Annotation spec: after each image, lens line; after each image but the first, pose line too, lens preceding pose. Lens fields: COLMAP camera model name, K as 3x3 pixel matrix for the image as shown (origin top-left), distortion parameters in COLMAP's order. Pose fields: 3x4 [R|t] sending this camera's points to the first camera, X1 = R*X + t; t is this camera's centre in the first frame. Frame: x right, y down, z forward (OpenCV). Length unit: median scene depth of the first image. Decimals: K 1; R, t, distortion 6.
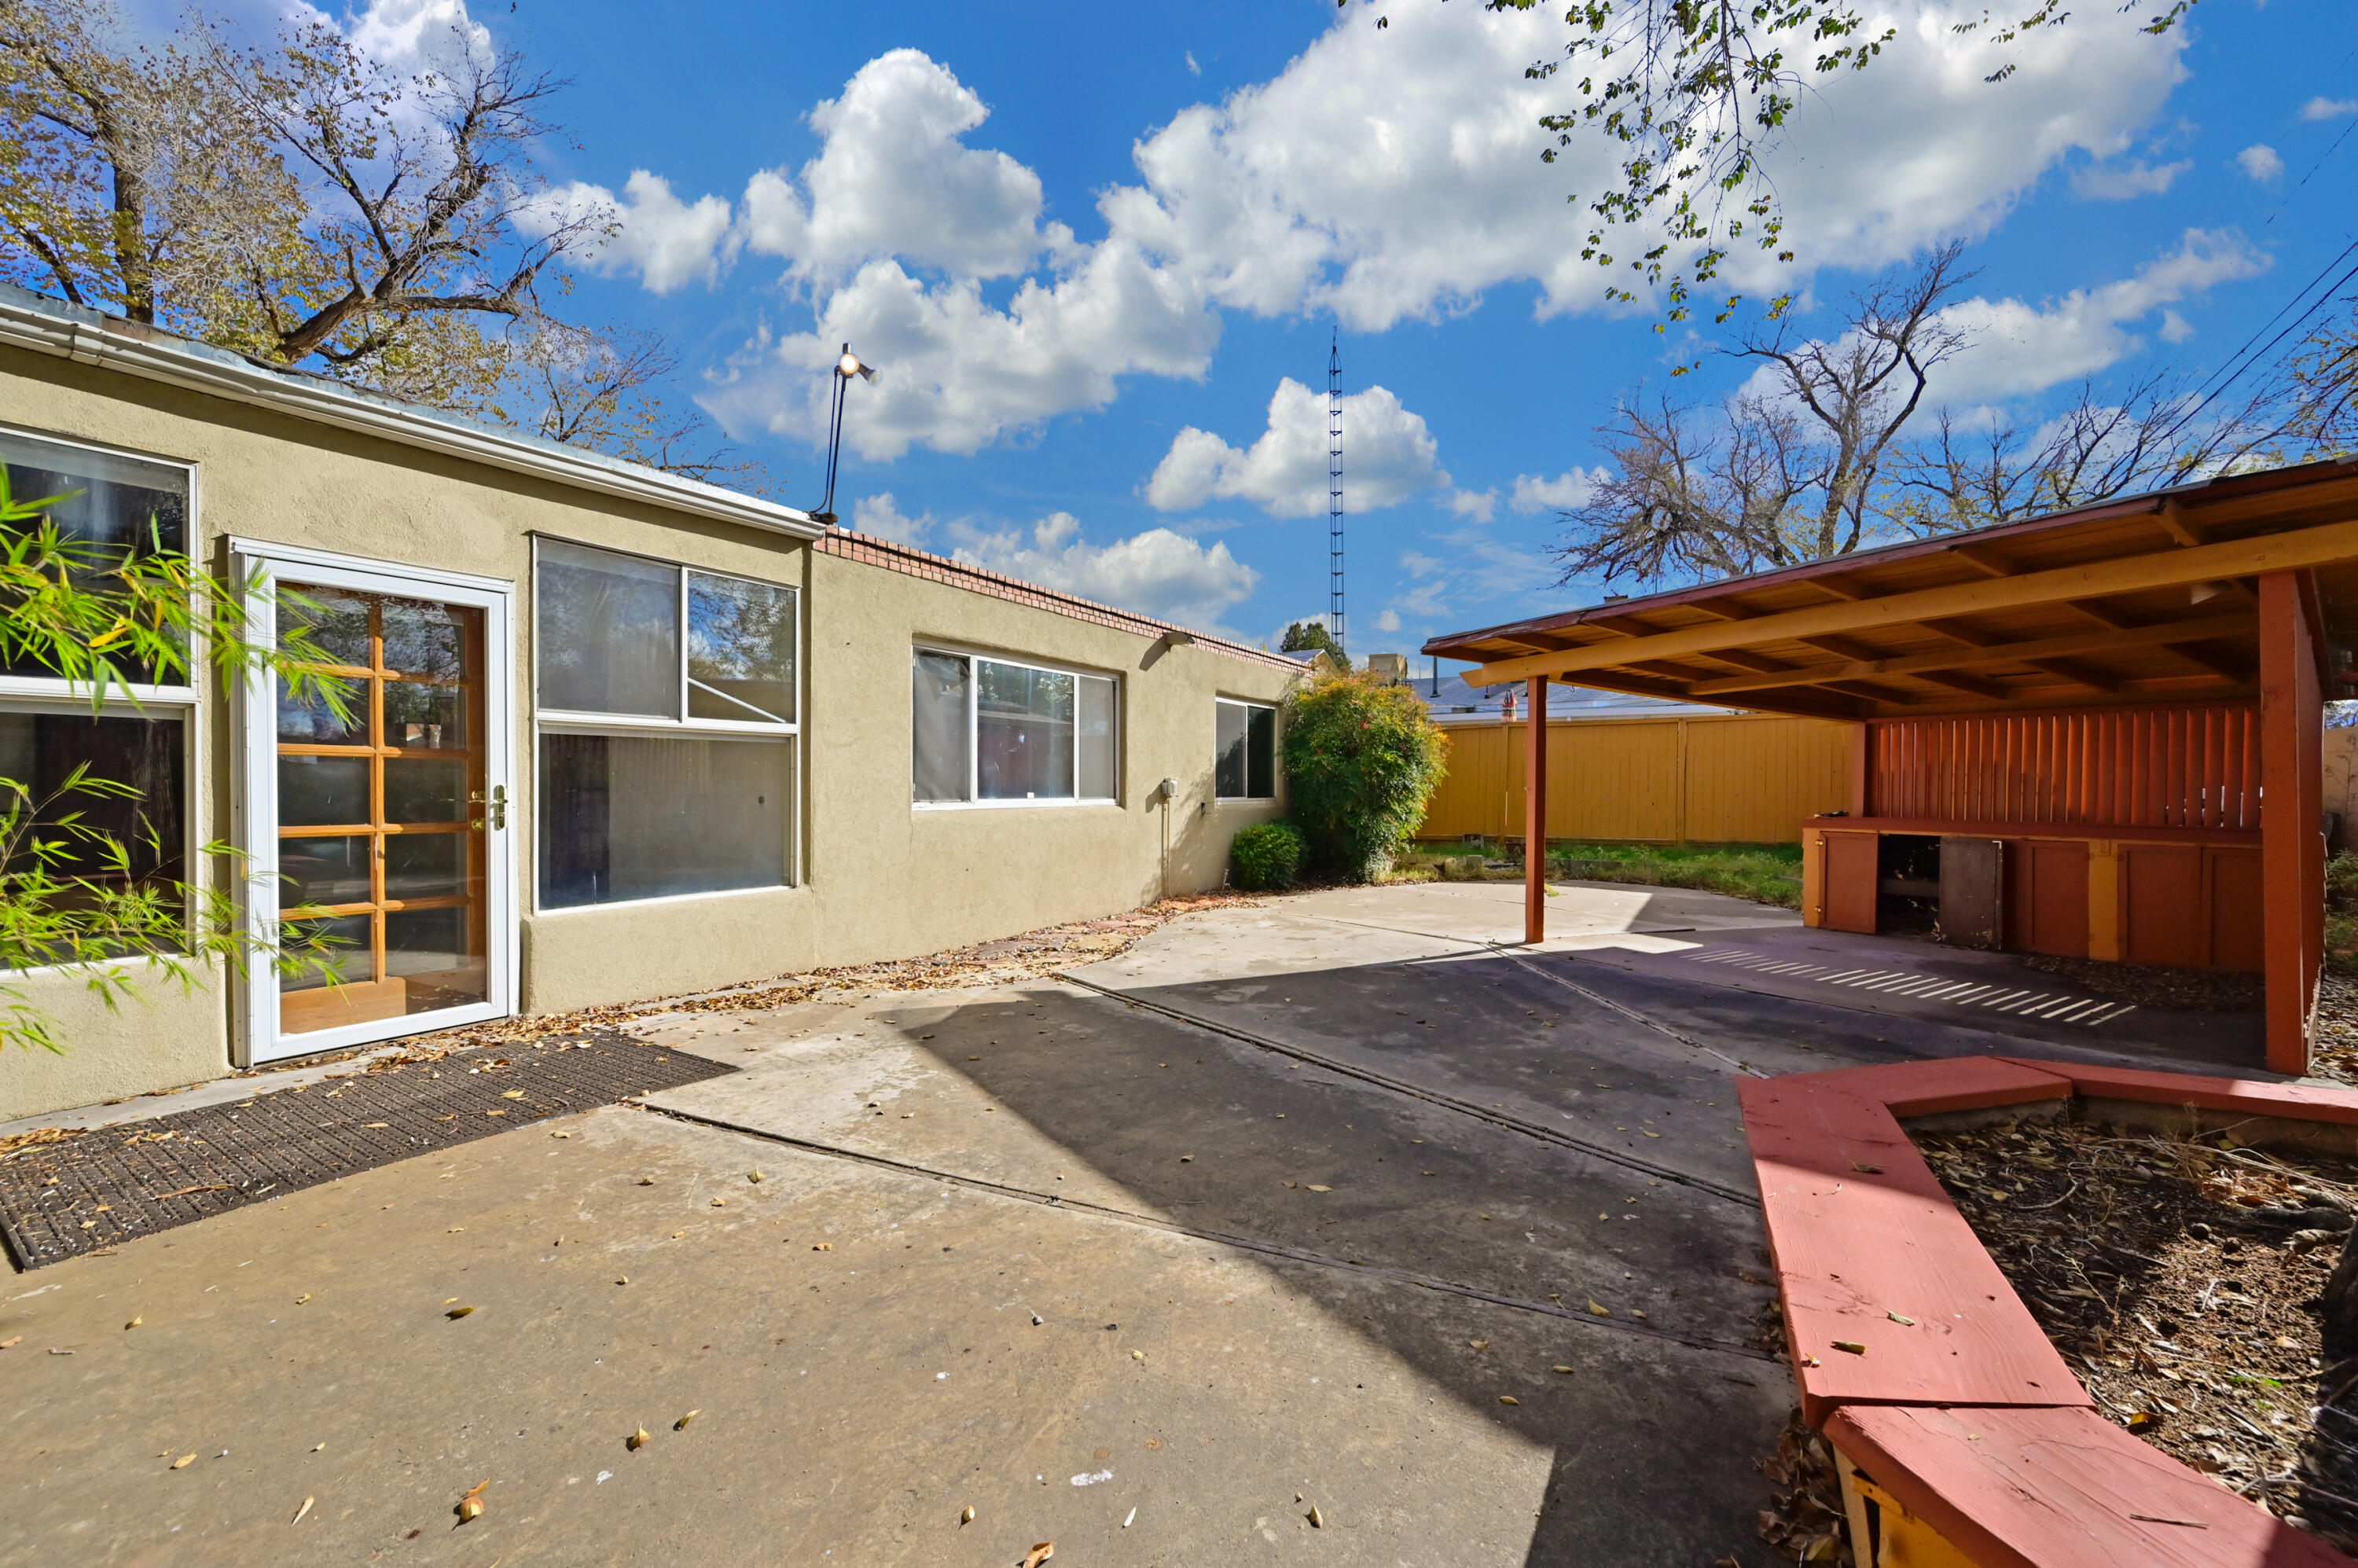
lens RADIAL K [[927.9, 0, 1183.0], [0, 927.9, 783.1], [0, 0, 1]] dist [-0.000179, -0.000178]
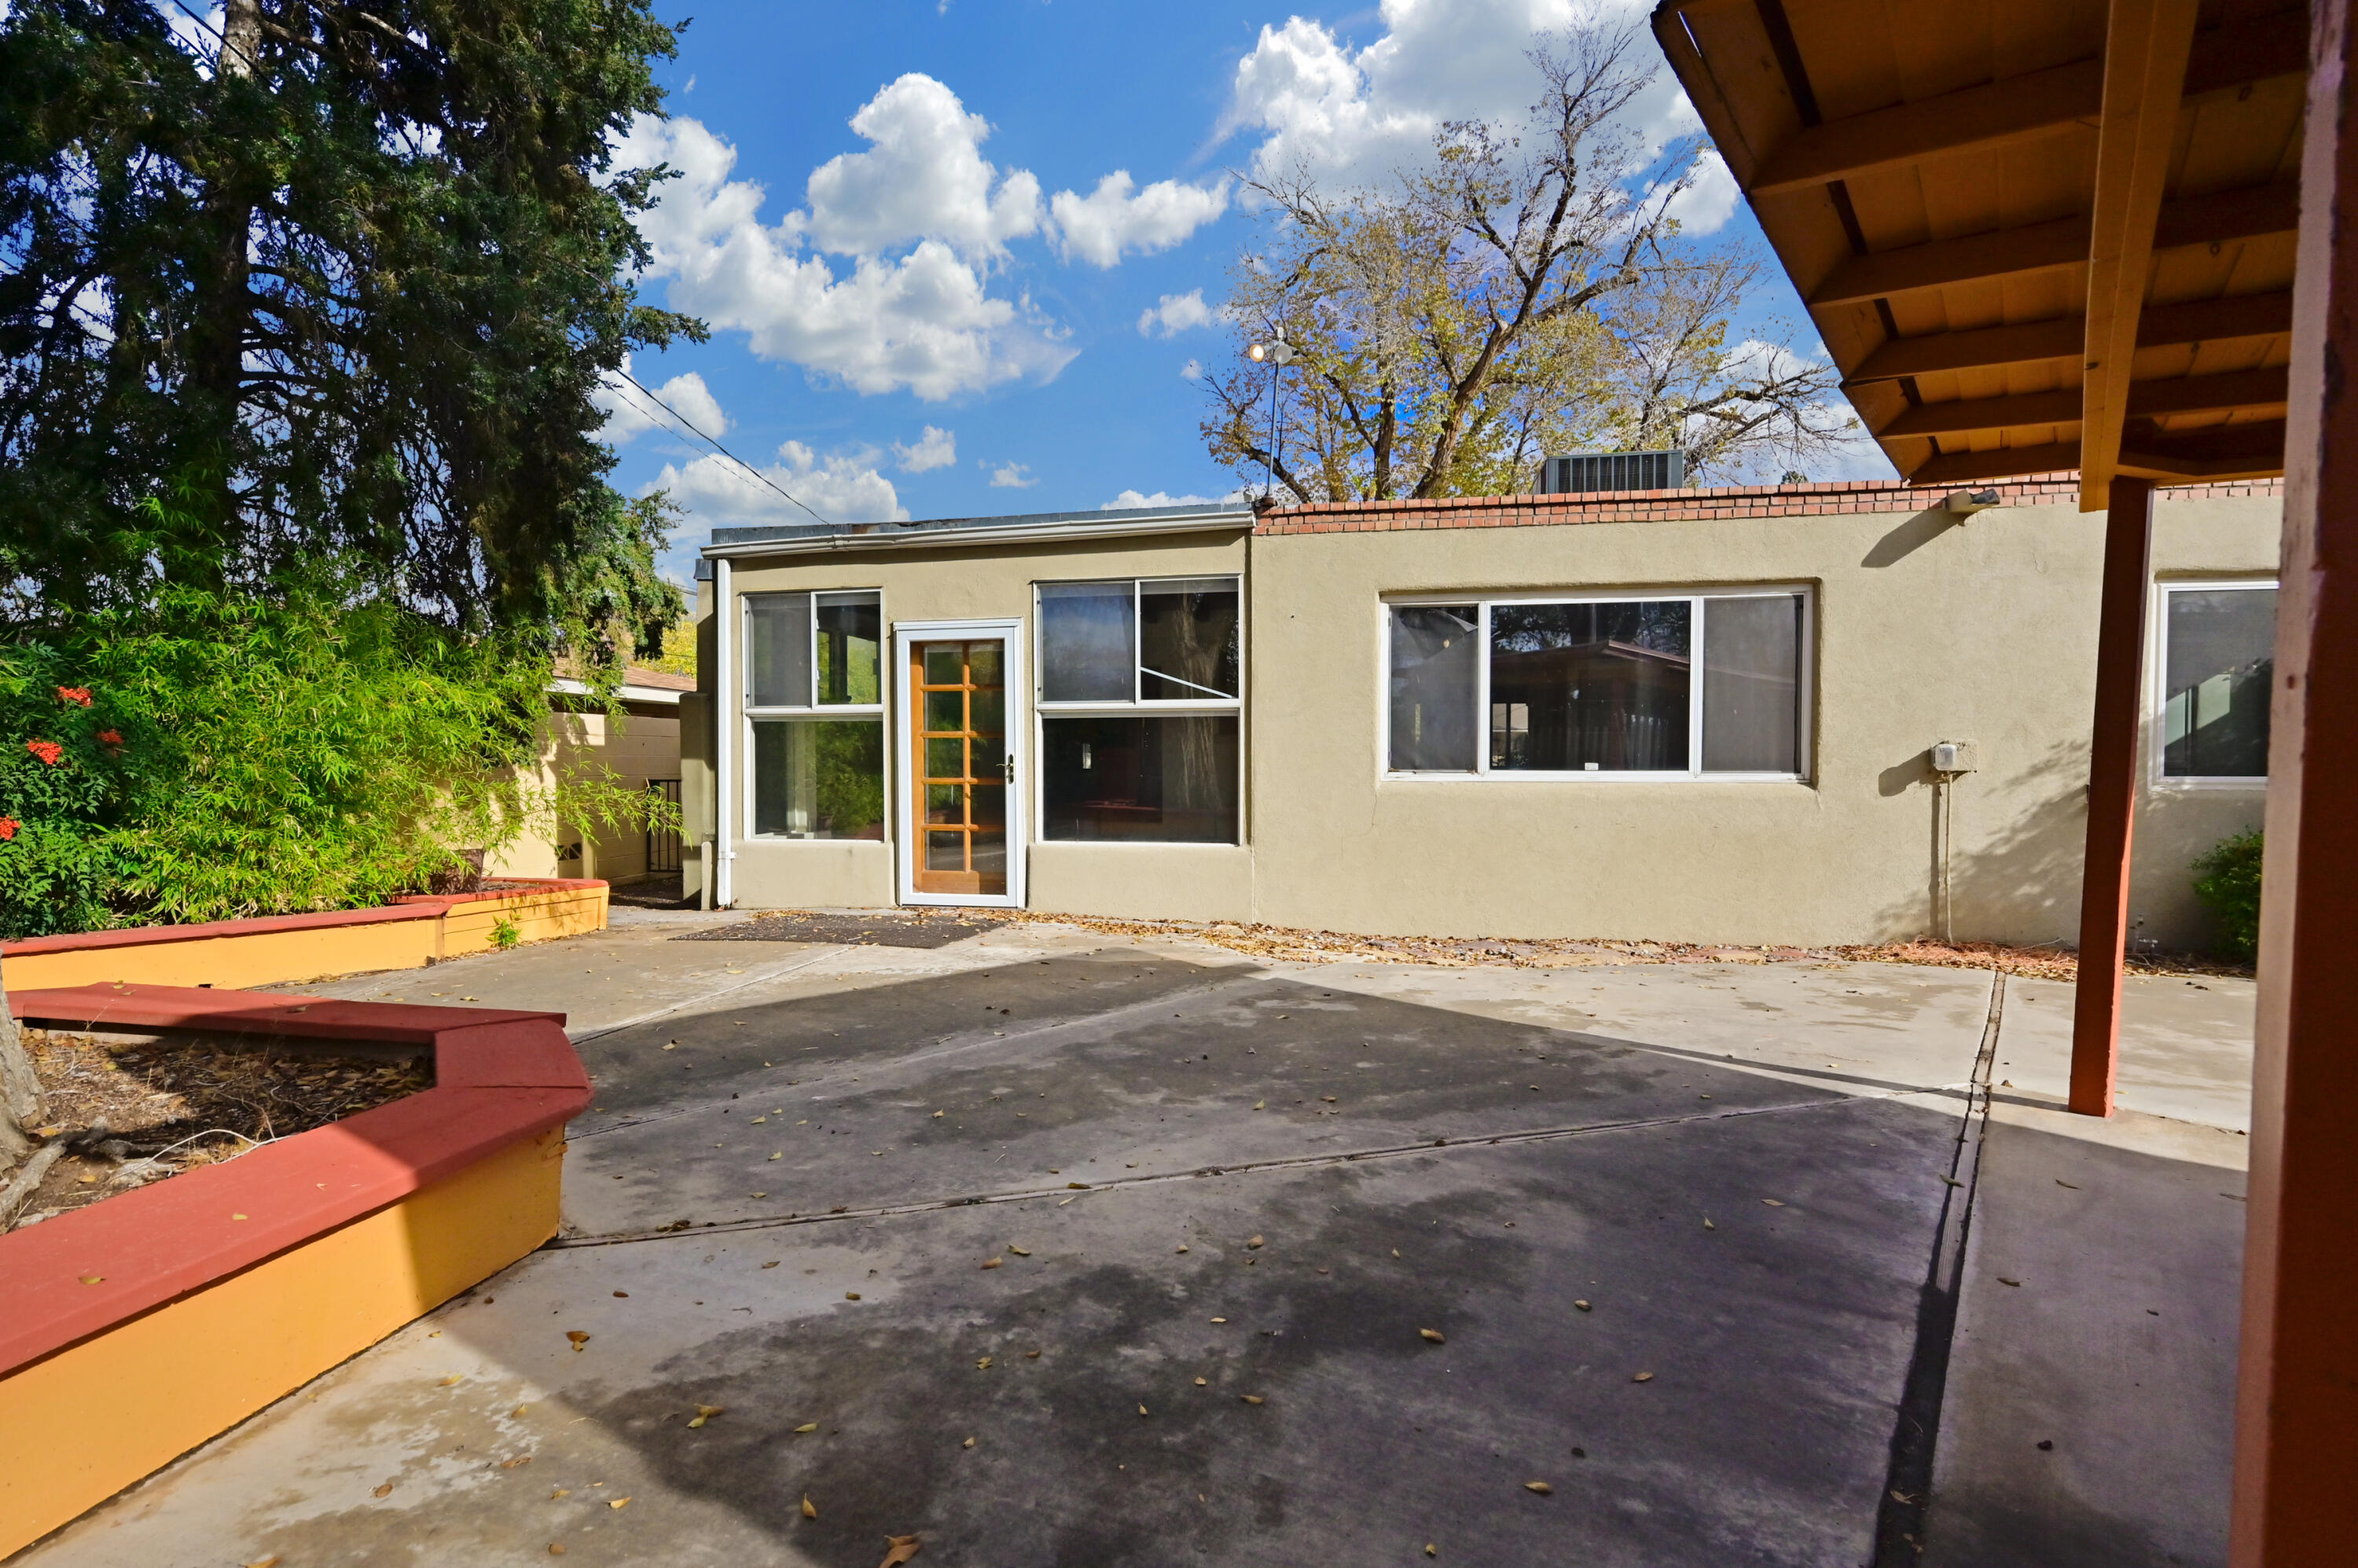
lens RADIAL K [[1100.7, 0, 1179.0], [0, 1100.7, 784.0], [0, 0, 1]] dist [-0.001476, -0.000135]
pose [[0.334628, 0.017983, -0.942179, 1.056128], [0.002572, 0.999797, 0.019997, 0.015737], [0.942347, -0.009115, 0.334513, 0.655110]]
